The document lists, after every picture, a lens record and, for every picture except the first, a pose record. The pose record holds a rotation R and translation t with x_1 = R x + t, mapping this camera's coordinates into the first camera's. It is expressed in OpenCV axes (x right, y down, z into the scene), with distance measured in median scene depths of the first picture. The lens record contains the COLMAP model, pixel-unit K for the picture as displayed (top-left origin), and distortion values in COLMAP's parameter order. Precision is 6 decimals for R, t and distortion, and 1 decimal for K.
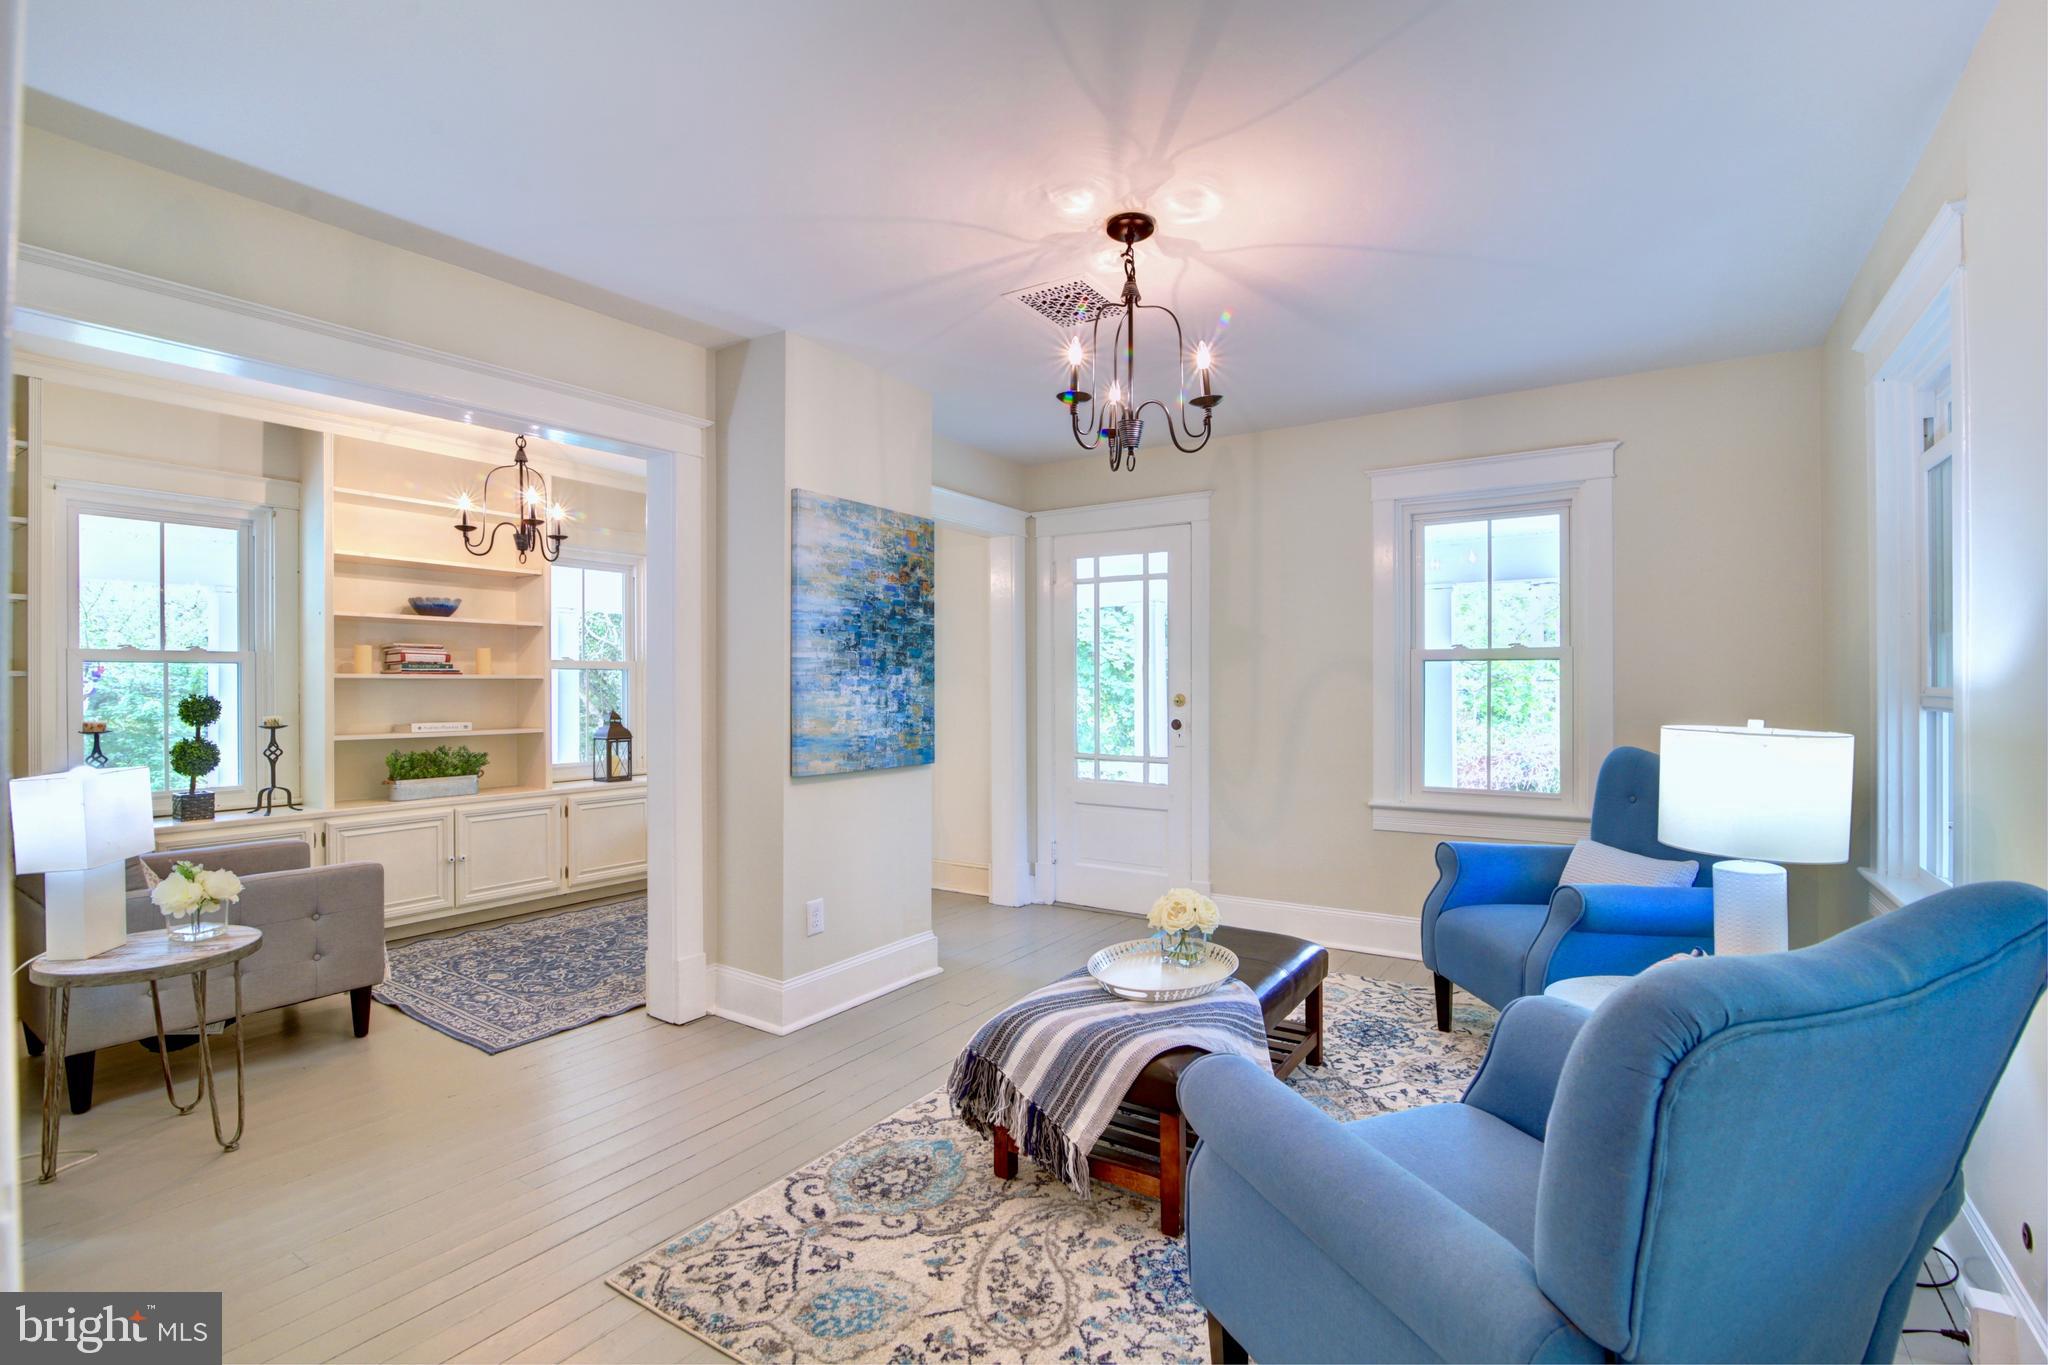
lens RADIAL K [[941.3, 0, 1024.5], [0, 941.3, 680.2], [0, 0, 1]] dist [-0.018618, 0.001403]
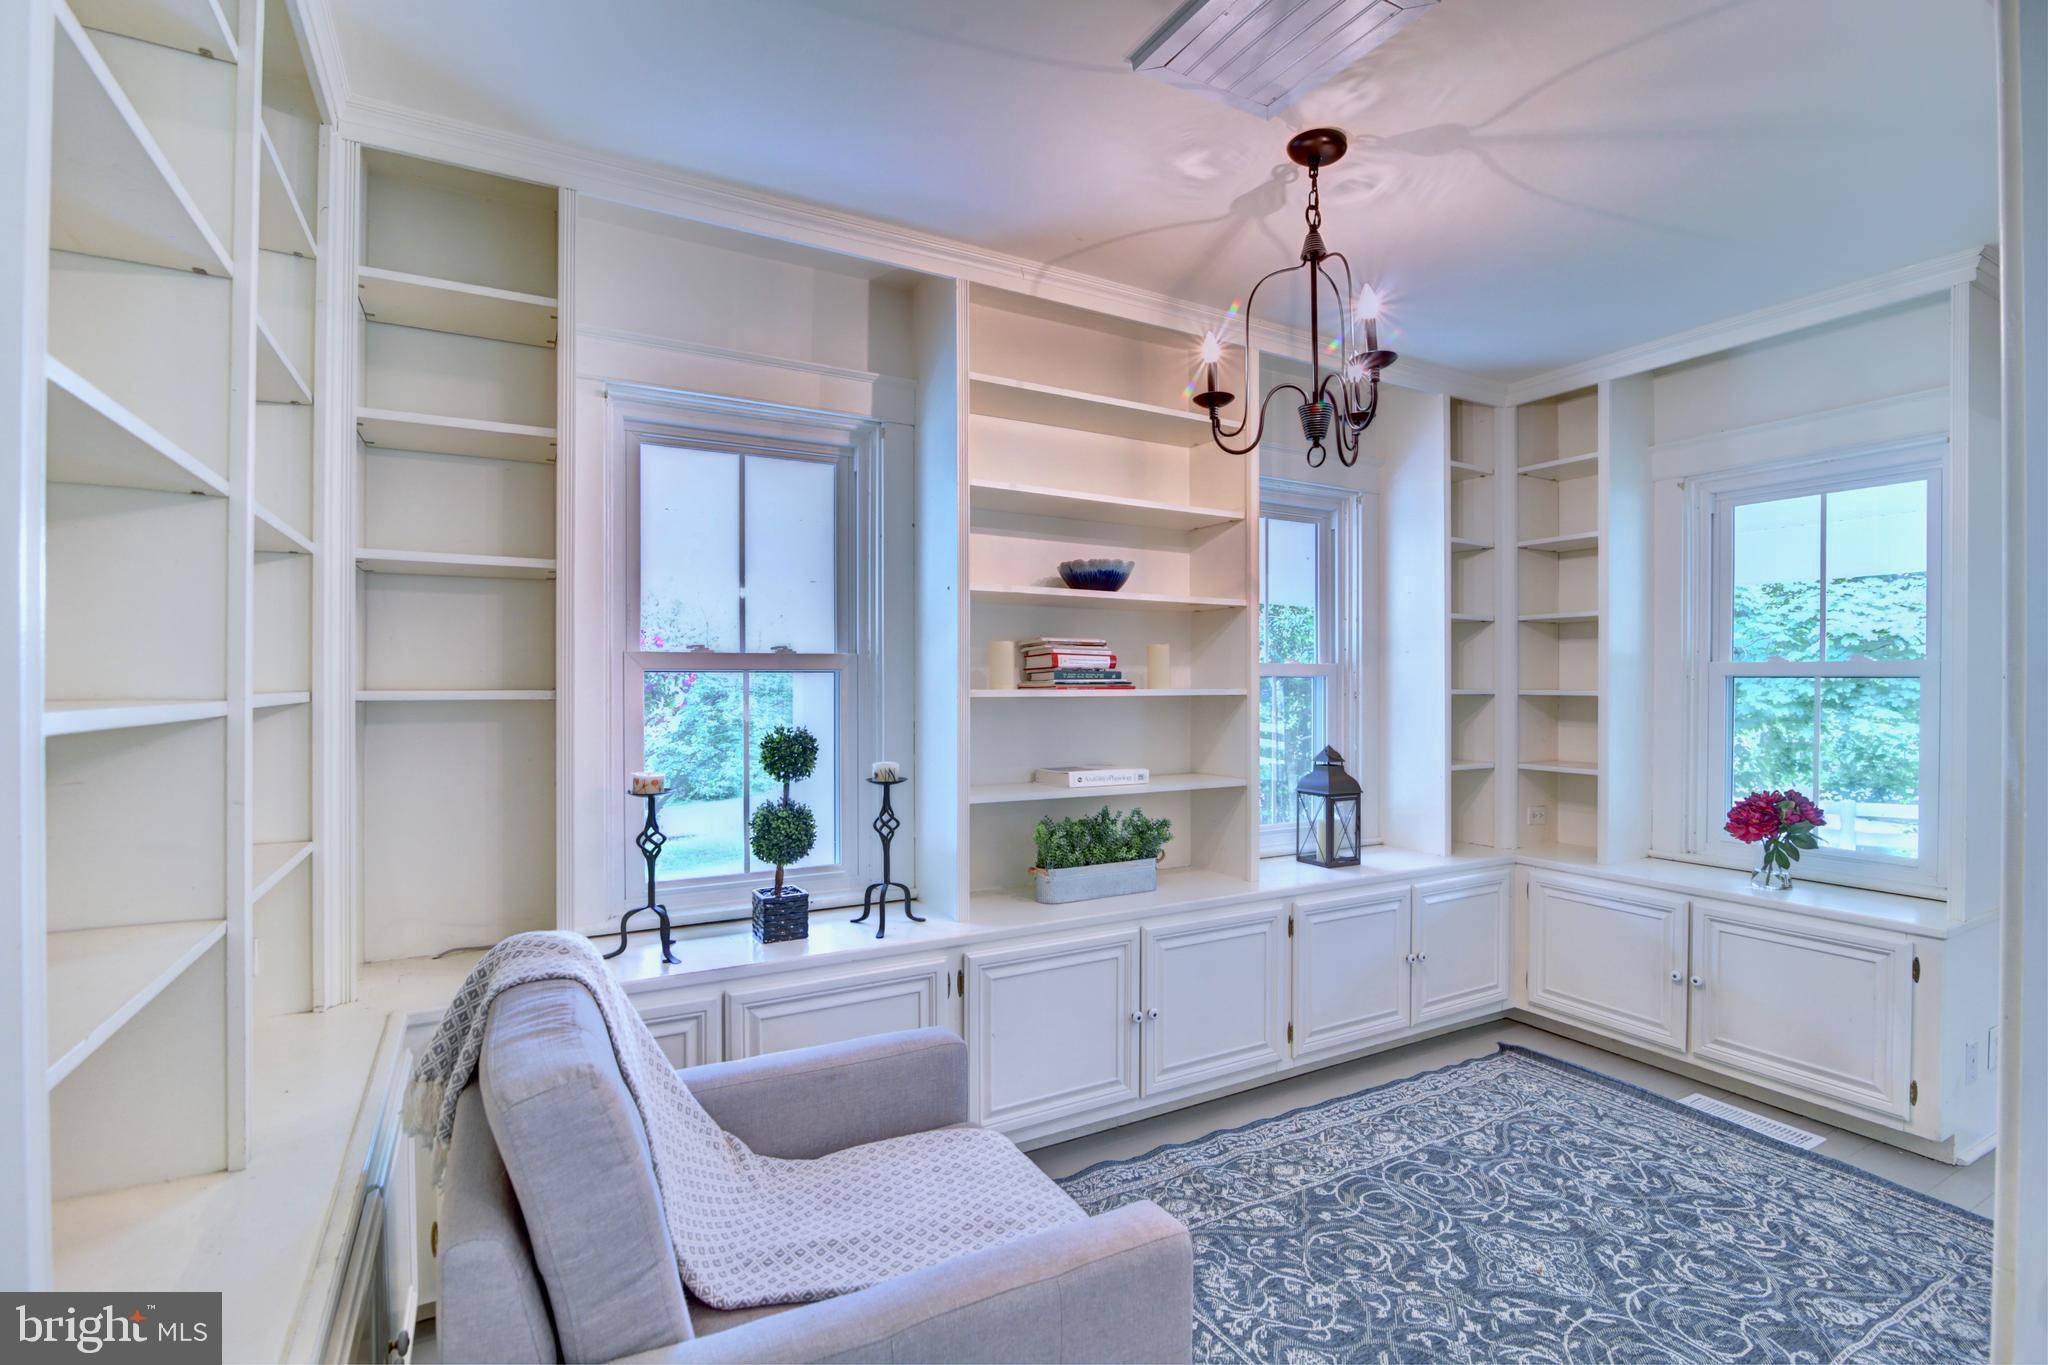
lens RADIAL K [[941.3, 0, 1022.8], [0, 941.3, 682.2], [0, 0, 1]] dist [-0.018618, 0.001403]
pose [[0.890214, 0.004680, -0.455519, -0.436955], [-0.001982, 0.999978, 0.006401, -0.015677], [0.455539, -0.004796, 0.890203, 0.483733]]
